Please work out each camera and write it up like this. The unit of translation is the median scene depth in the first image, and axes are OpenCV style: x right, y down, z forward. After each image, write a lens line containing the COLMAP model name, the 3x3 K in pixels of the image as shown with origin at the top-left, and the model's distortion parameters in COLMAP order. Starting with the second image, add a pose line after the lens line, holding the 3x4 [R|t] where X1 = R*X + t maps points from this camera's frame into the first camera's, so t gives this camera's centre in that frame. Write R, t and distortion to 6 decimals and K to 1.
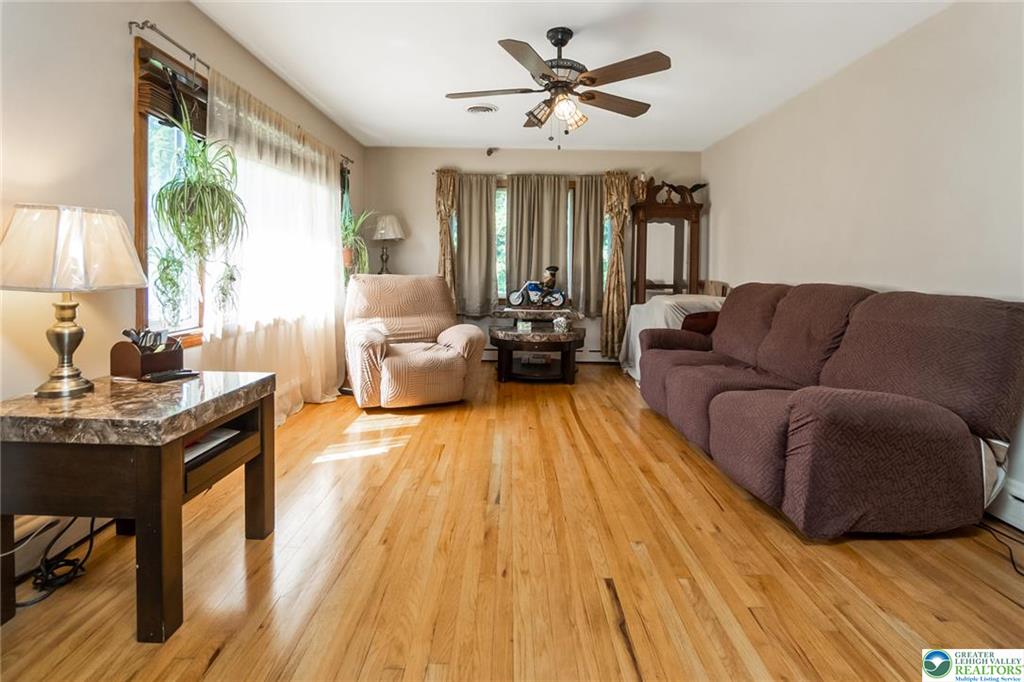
lens RADIAL K [[467.5, 0, 510.5], [0, 467.5, 277.3], [0, 0, 1]] dist [-0.010531, 0.000009]
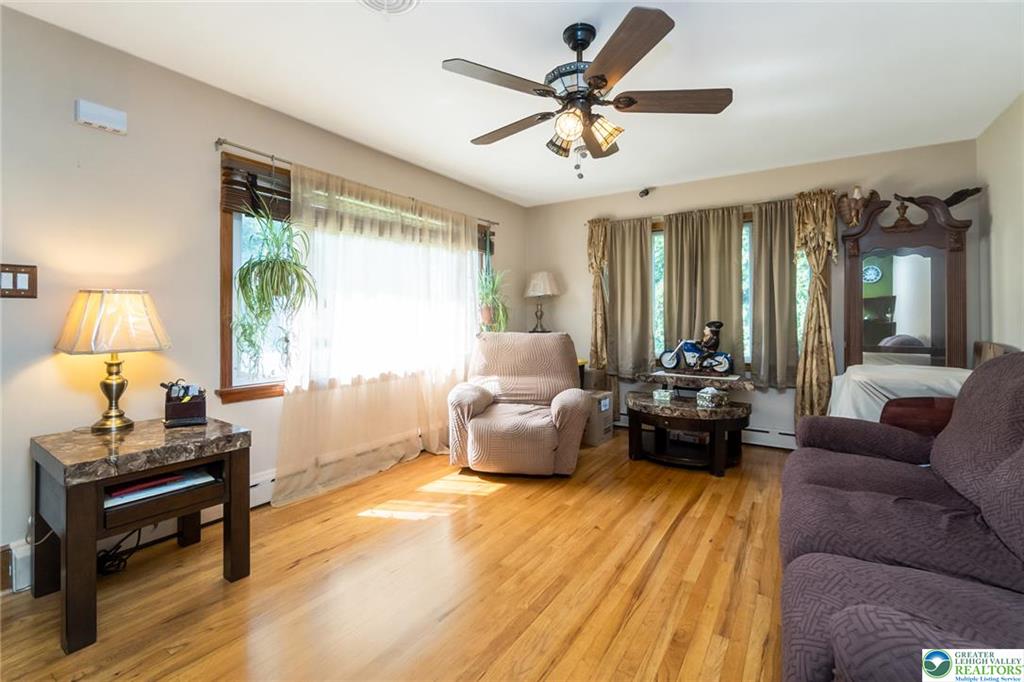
lens RADIAL K [[449.7, 0, 514.8], [0, 449.7, 312.8], [0, 0, 1]] dist [-0.005266, 0.000167]
pose [[0.839185, -0.019192, -0.543508, 0.250972], [0.000352, 0.999396, -0.034746, -0.013633], [0.543846, 0.028967, 0.838685, 0.188936]]
